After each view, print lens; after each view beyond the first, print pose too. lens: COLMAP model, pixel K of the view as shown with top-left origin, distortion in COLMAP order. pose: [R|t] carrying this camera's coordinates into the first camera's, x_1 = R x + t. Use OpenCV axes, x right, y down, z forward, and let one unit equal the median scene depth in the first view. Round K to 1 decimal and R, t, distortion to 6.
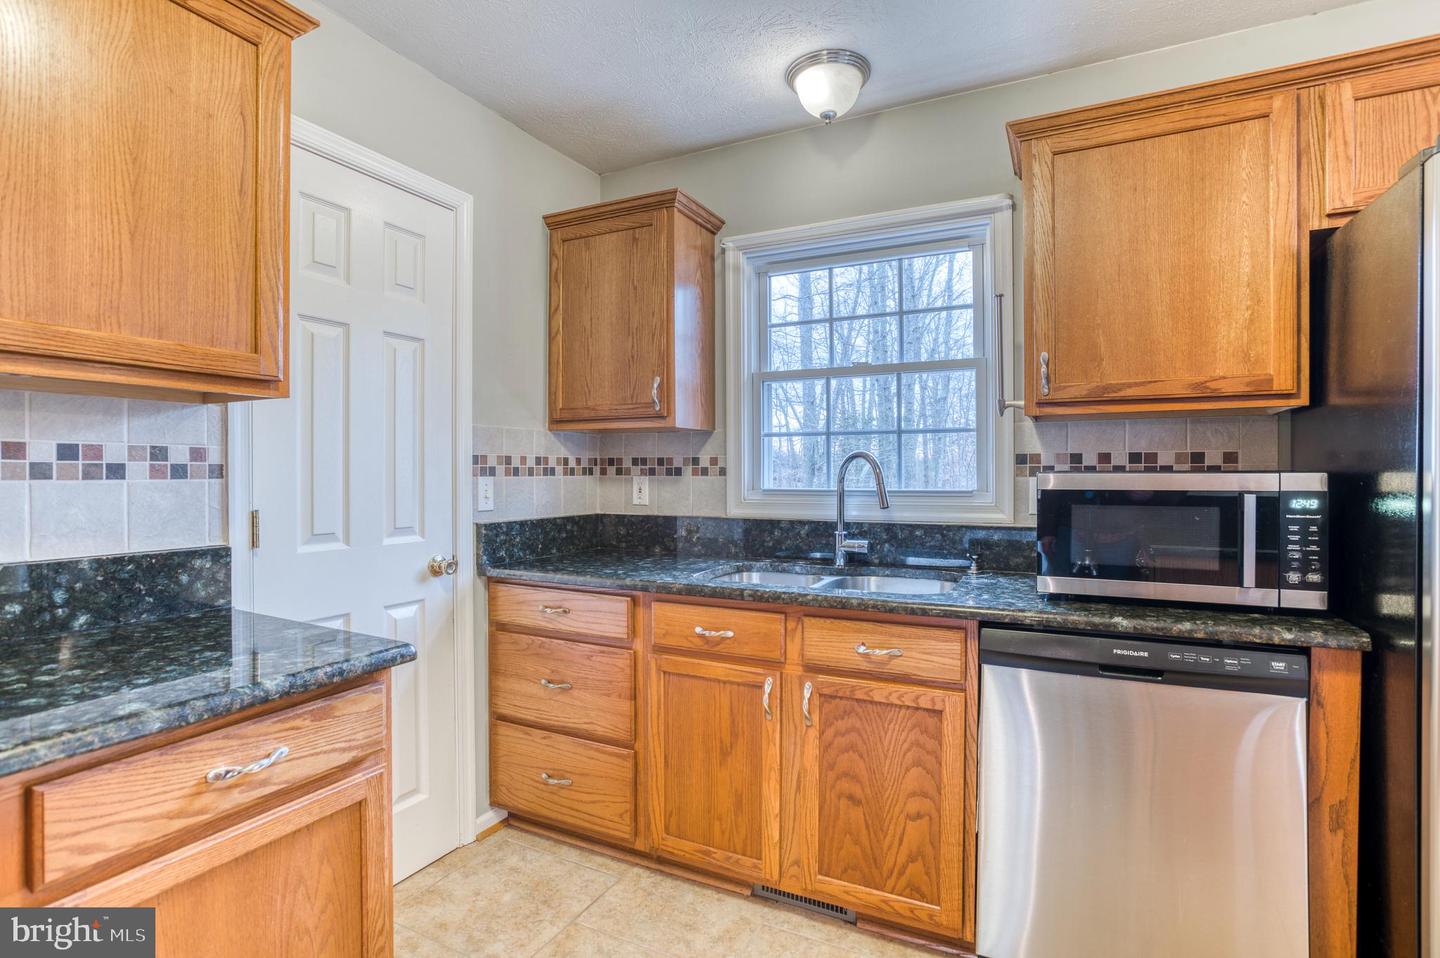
lens RADIAL K [[694.6, 0, 729.8], [0, 694.6, 478.9], [0, 0, 1]] dist [-0.050883, 0.022810]
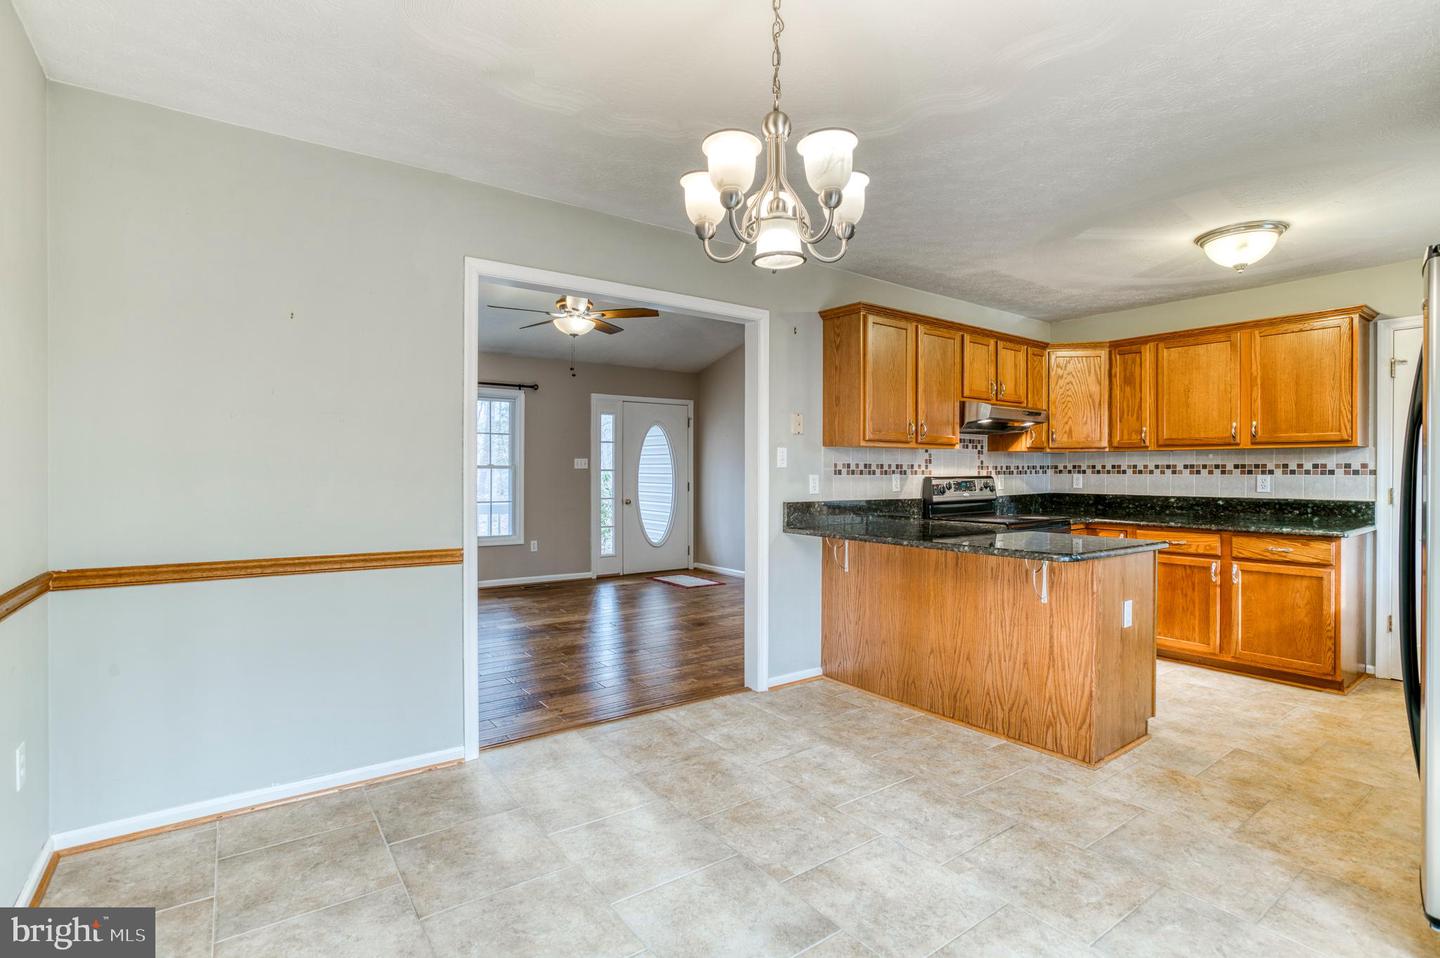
lens RADIAL K [[694.6, 0, 716.8], [0, 694.6, 472.7], [0, 0, 1]] dist [-0.050883, 0.022810]
pose [[-0.471014, 0.001485, -0.882124, 4.678783], [-0.010746, 0.999915, 0.007421, -0.004155], [0.882060, 0.012974, -0.470958, 0.011763]]
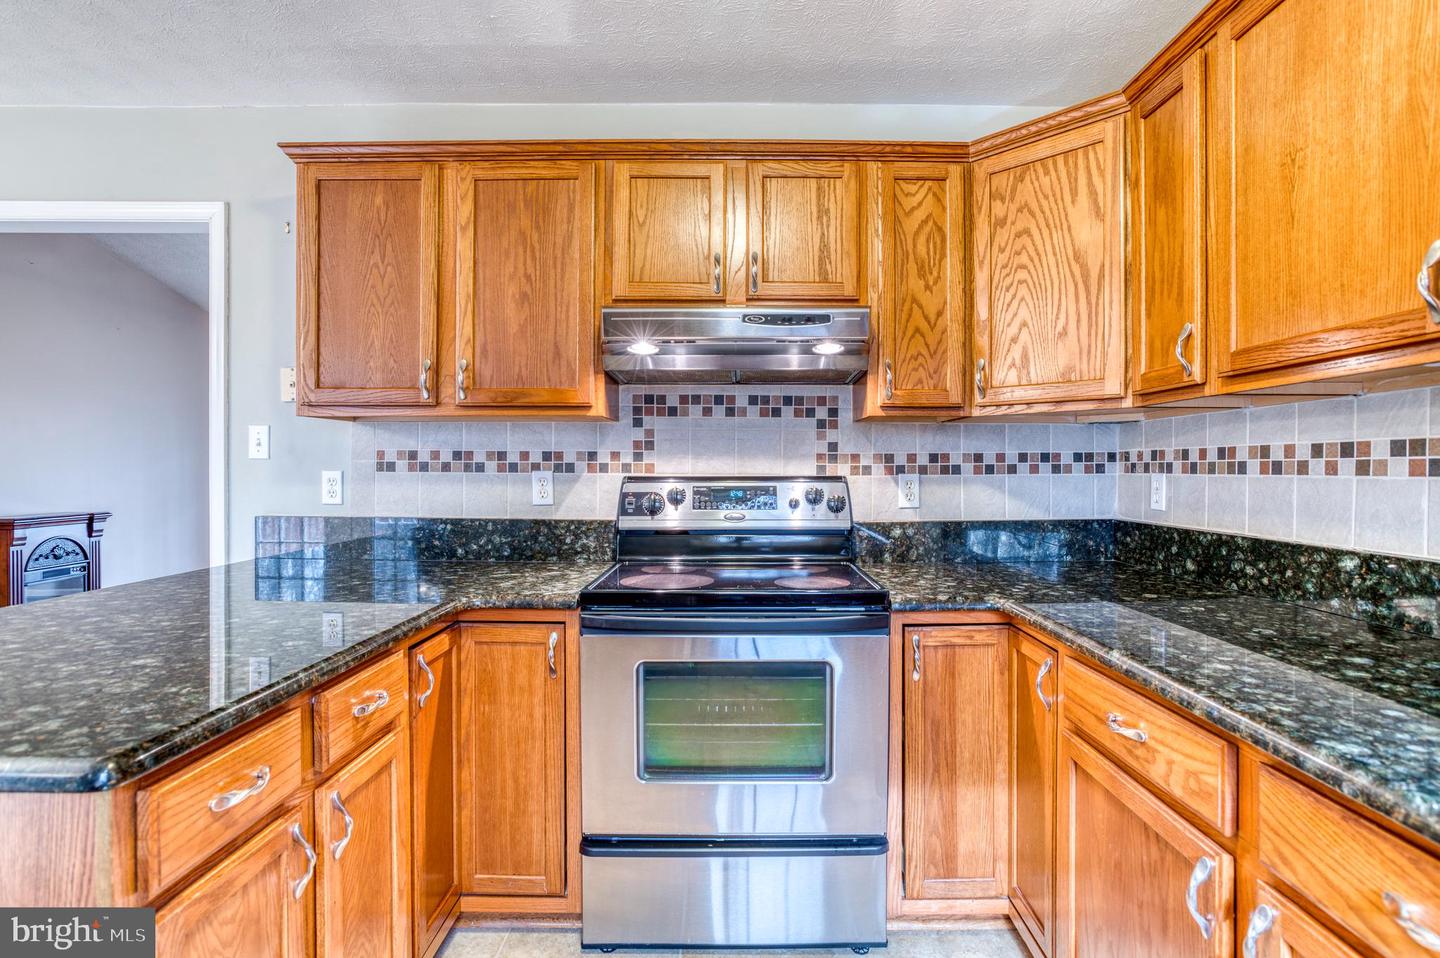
lens RADIAL K [[694.6, 0, 733.9], [0, 694.6, 467.6], [0, 0, 1]] dist [-0.050883, 0.022810]
pose [[-0.896409, -0.003196, -0.443217, 0.151110], [-0.008014, 0.999927, 0.008998, -0.011292], [0.443156, 0.011618, -0.896369, 1.421052]]
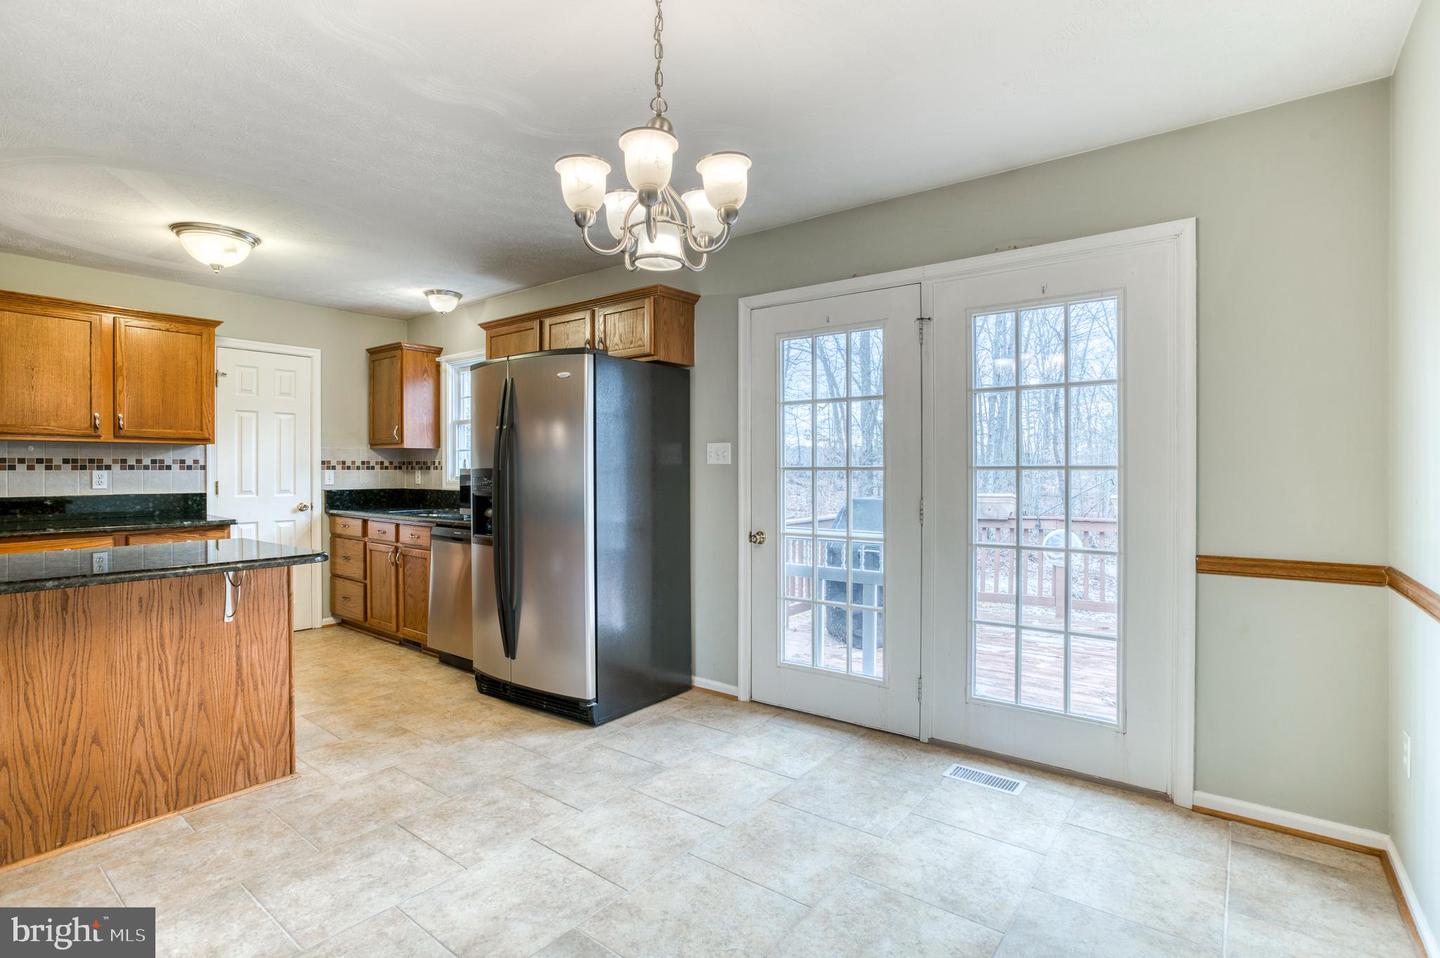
lens RADIAL K [[694.6, 0, 724.9], [0, 694.6, 471.7], [0, 0, 1]] dist [-0.050883, 0.022810]
pose [[0.980029, 0.002321, -0.198840, 3.551670], [-0.003346, 0.999983, -0.004822, 0.023251], [0.198825, 0.005391, 0.980020, -2.488147]]
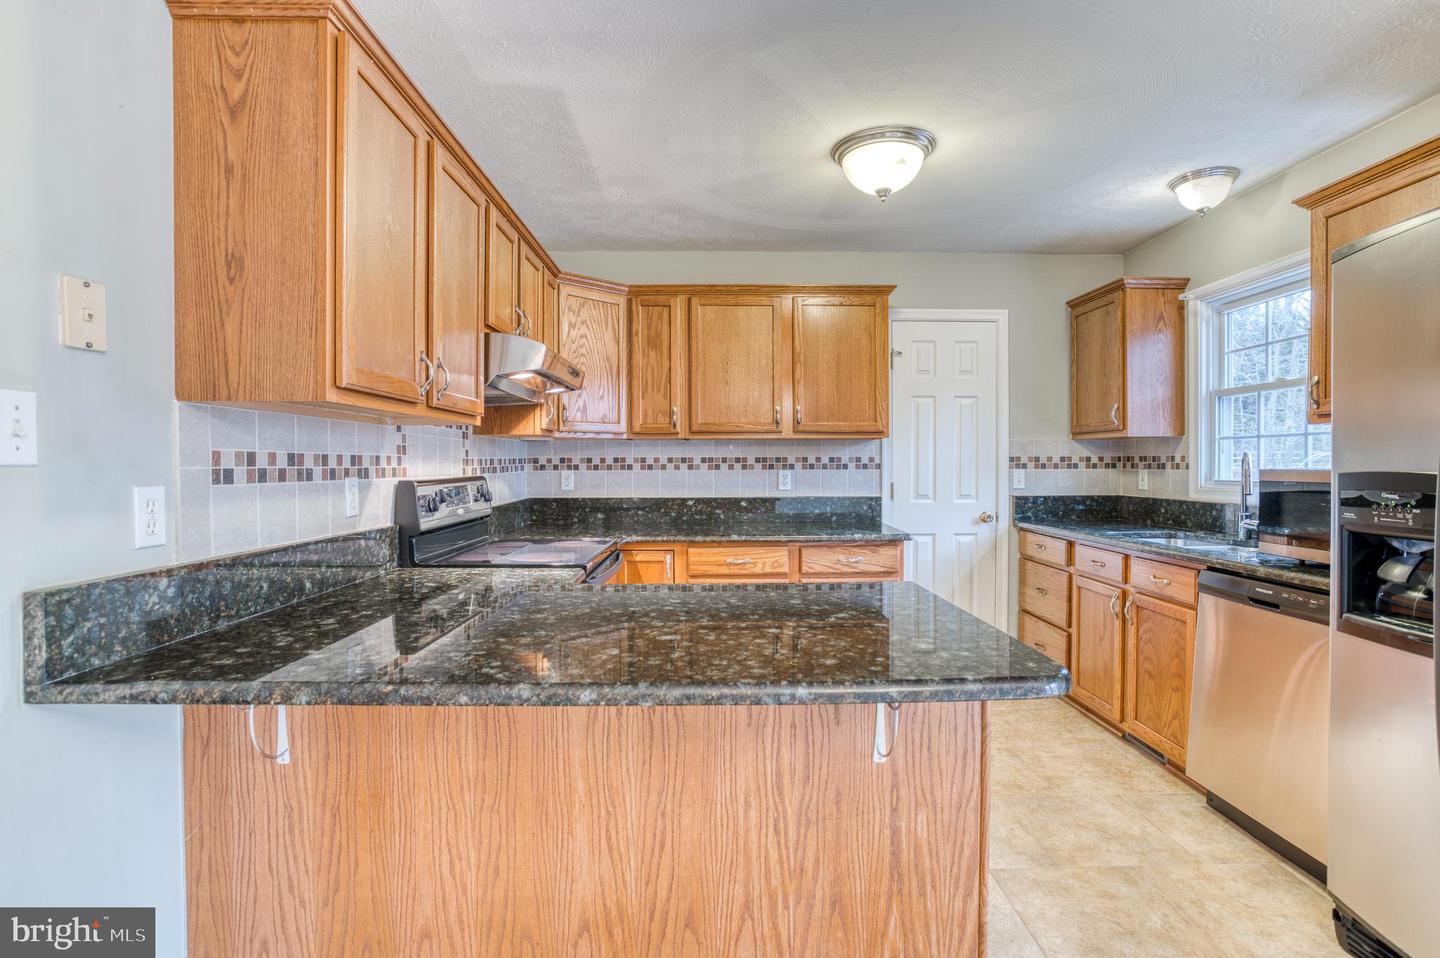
lens RADIAL K [[694.6, 0, 721.8], [0, 694.6, 478.9], [0, 0, 1]] dist [-0.050883, 0.022810]
pose [[0.451487, 0.018361, -0.892089, 2.169661], [-0.006010, 0.999828, 0.017537, -0.011516], [0.892257, -0.002557, 0.451520, -1.137322]]
